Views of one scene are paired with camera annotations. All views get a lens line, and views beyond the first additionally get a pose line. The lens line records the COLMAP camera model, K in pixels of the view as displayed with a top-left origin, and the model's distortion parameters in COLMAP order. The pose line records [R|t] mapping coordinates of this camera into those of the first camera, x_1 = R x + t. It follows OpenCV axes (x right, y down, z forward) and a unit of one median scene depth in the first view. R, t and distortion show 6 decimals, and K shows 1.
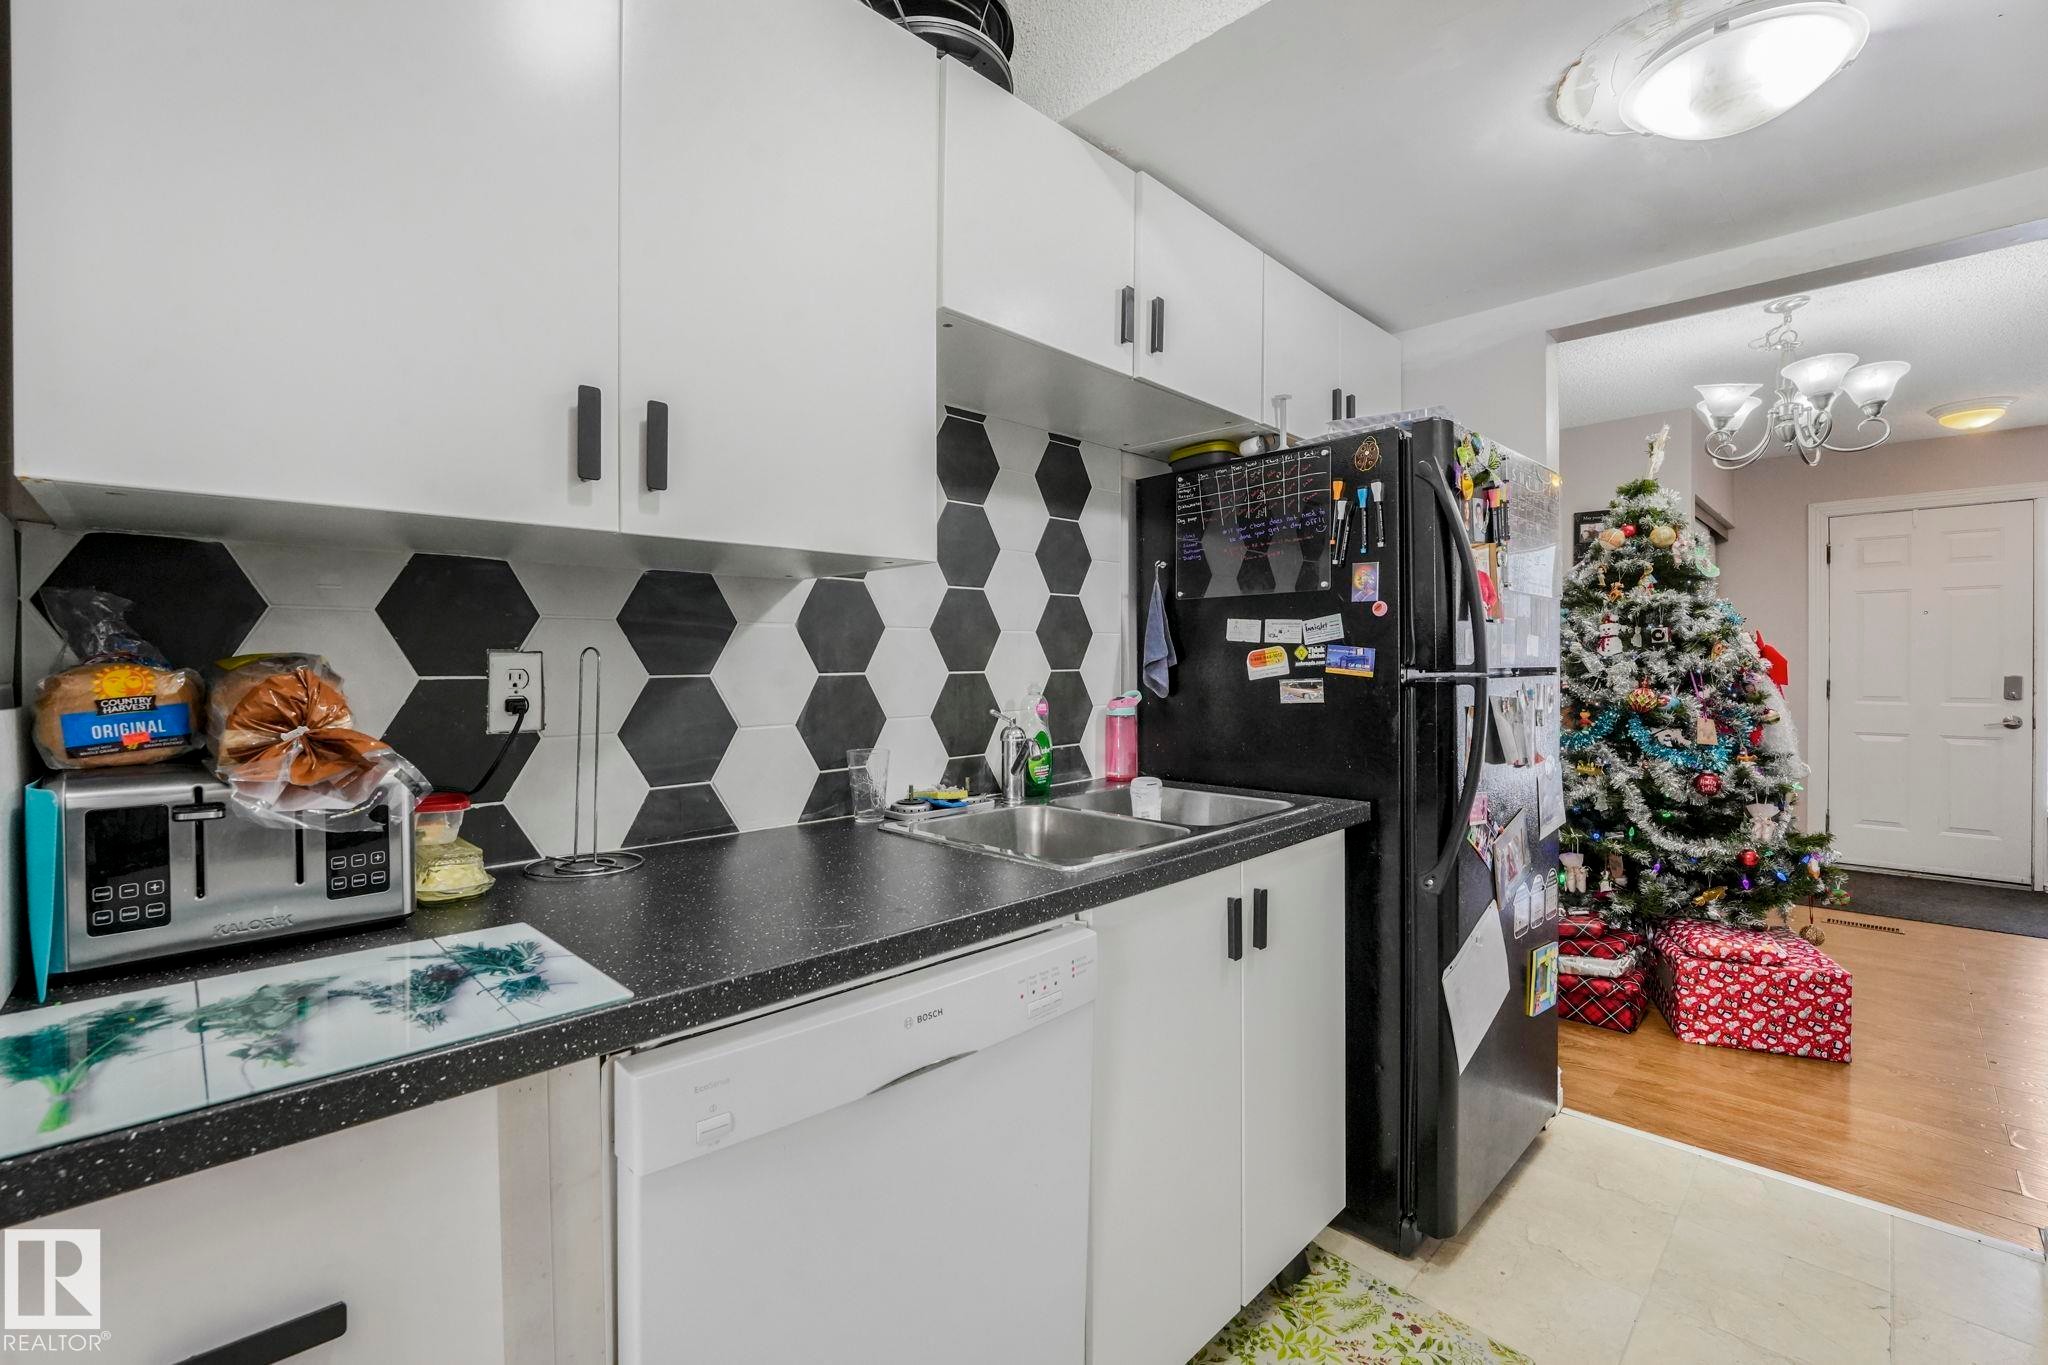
lens RADIAL K [[872.4, 0, 1037.4], [0, 872.4, 670.5], [0, 0, 1]] dist [-0.008505, 0.000273]
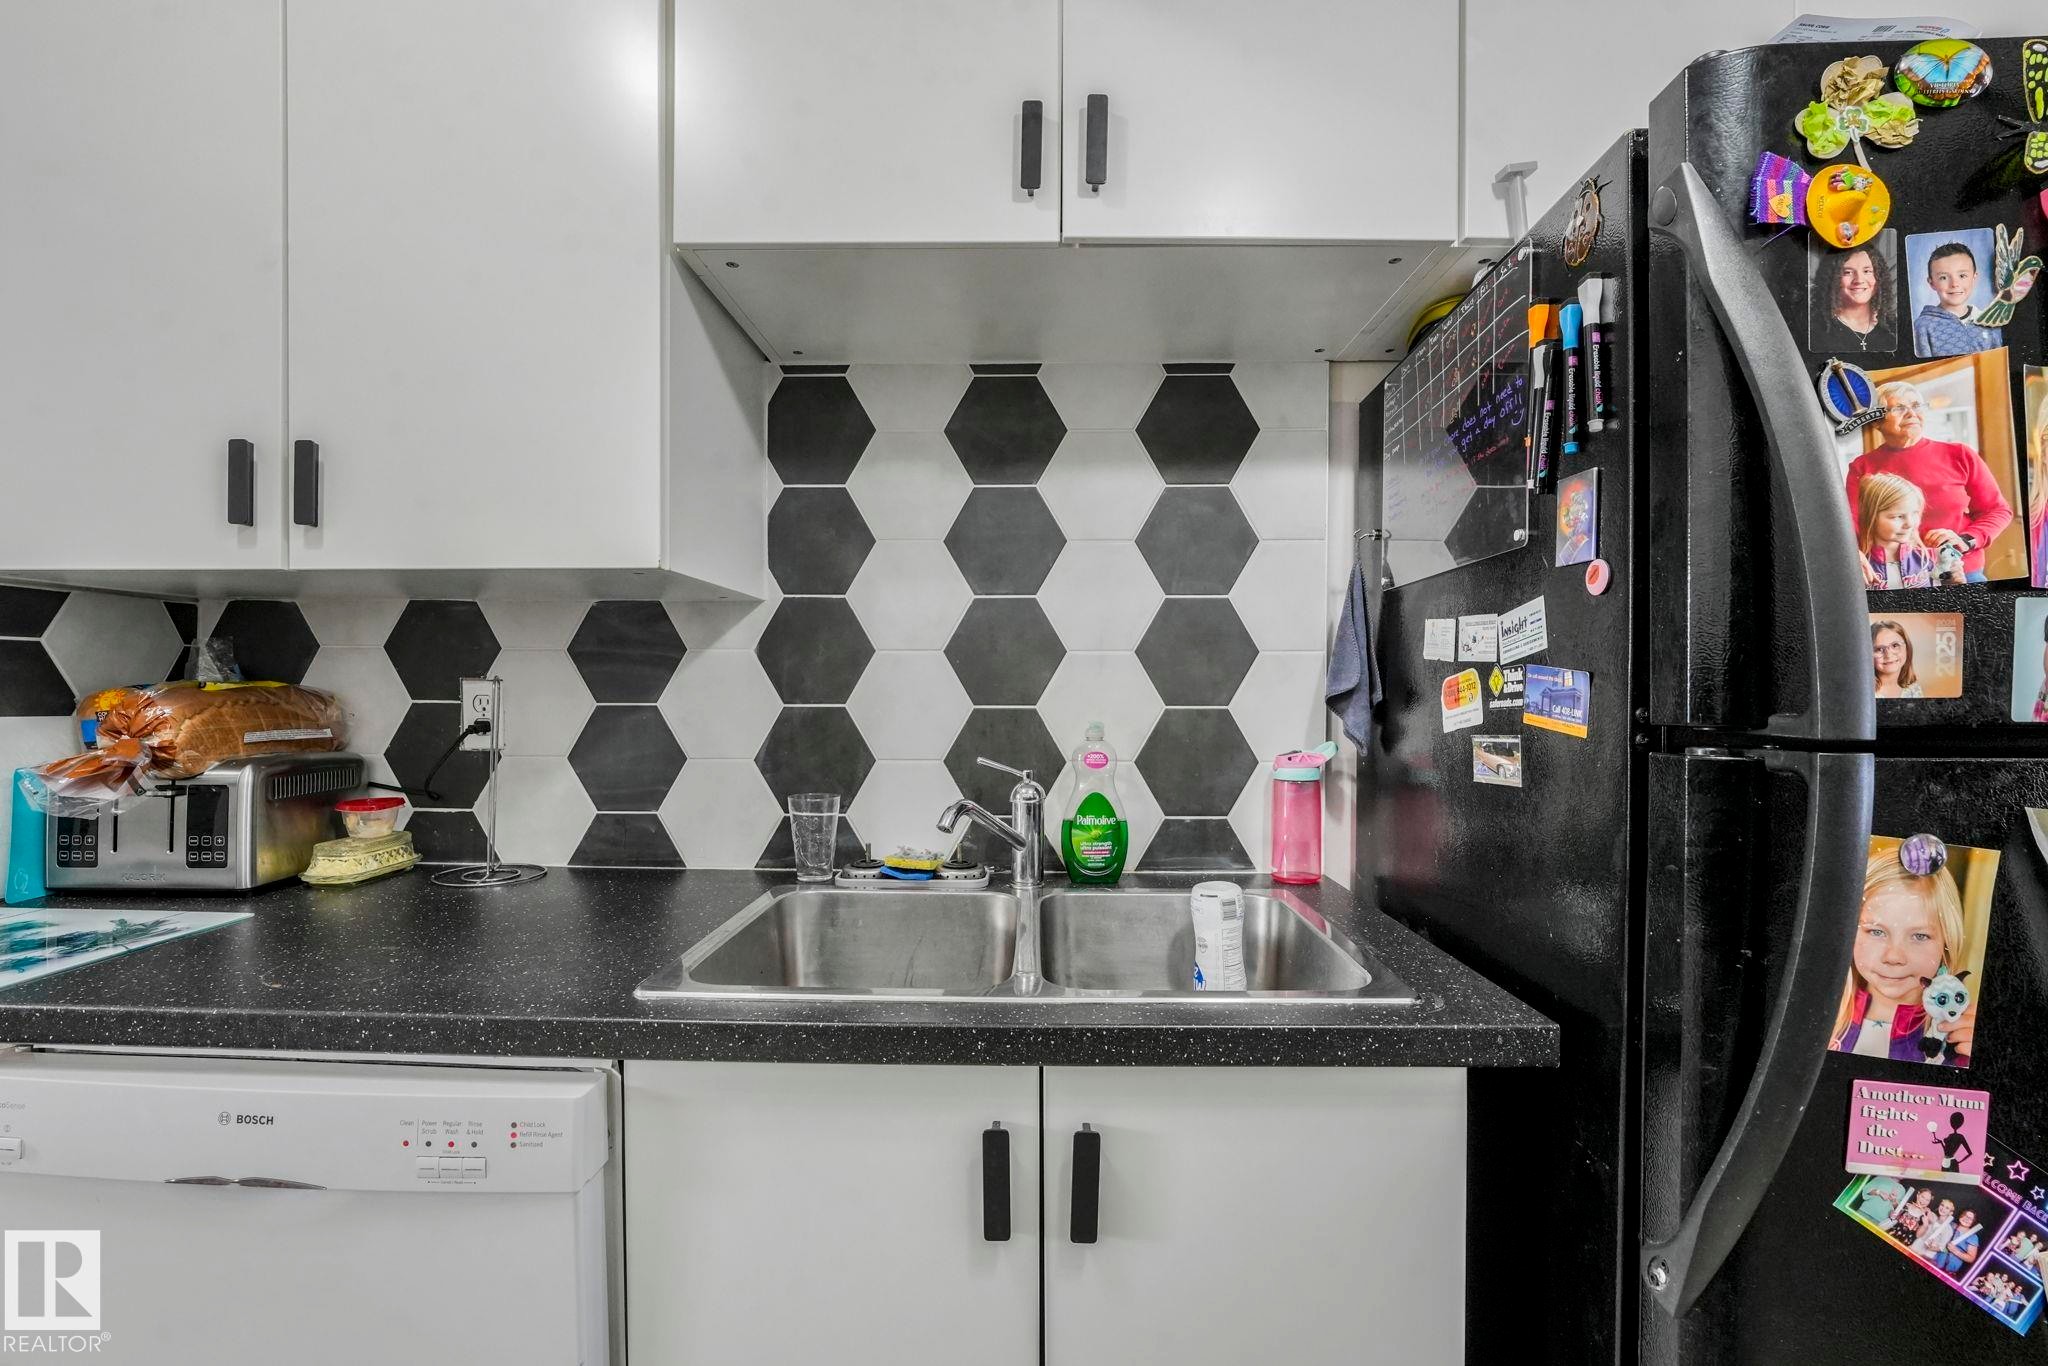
lens RADIAL K [[872.4, 0, 1026.7], [0, 872.4, 702.4], [0, 0, 1]] dist [-0.008505, 0.000273]
pose [[0.689325, 0.017749, -0.724234, 0.514892], [-0.015633, 0.999831, 0.009623, -0.010089], [0.724283, 0.004689, 0.689487, 0.513675]]
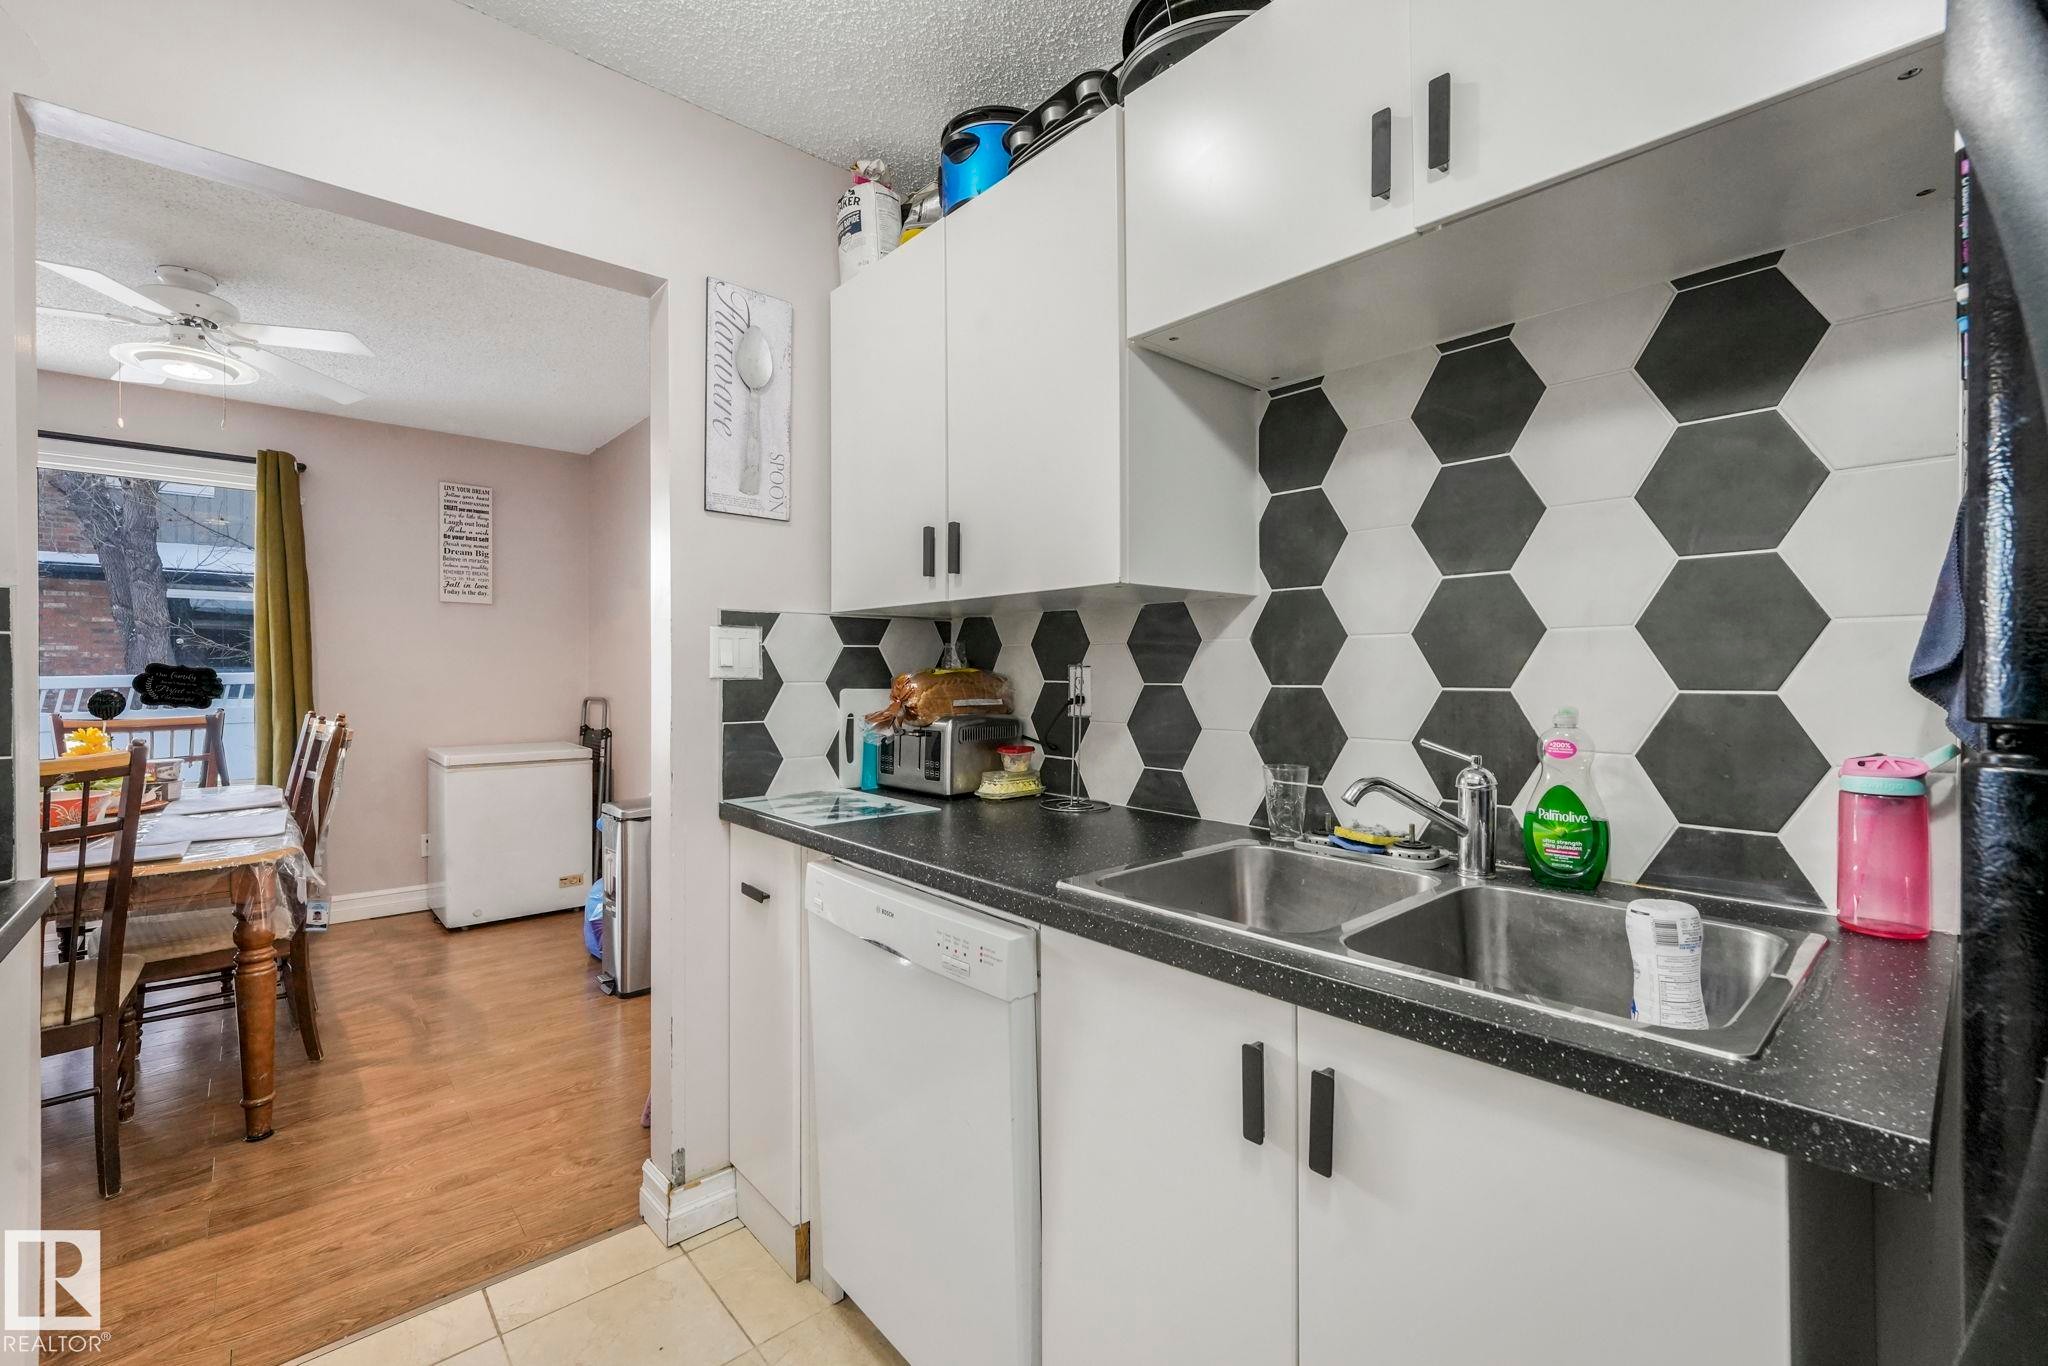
lens RADIAL K [[872.4, 0, 1028.2], [0, 872.4, 674.3], [0, 0, 1]] dist [-0.008505, 0.000273]
pose [[-0.058235, 0.007631, -0.998274, 0.713042], [-0.010806, 0.999907, 0.008274, -0.013292], [0.998244, 0.011269, -0.058147, 0.703829]]
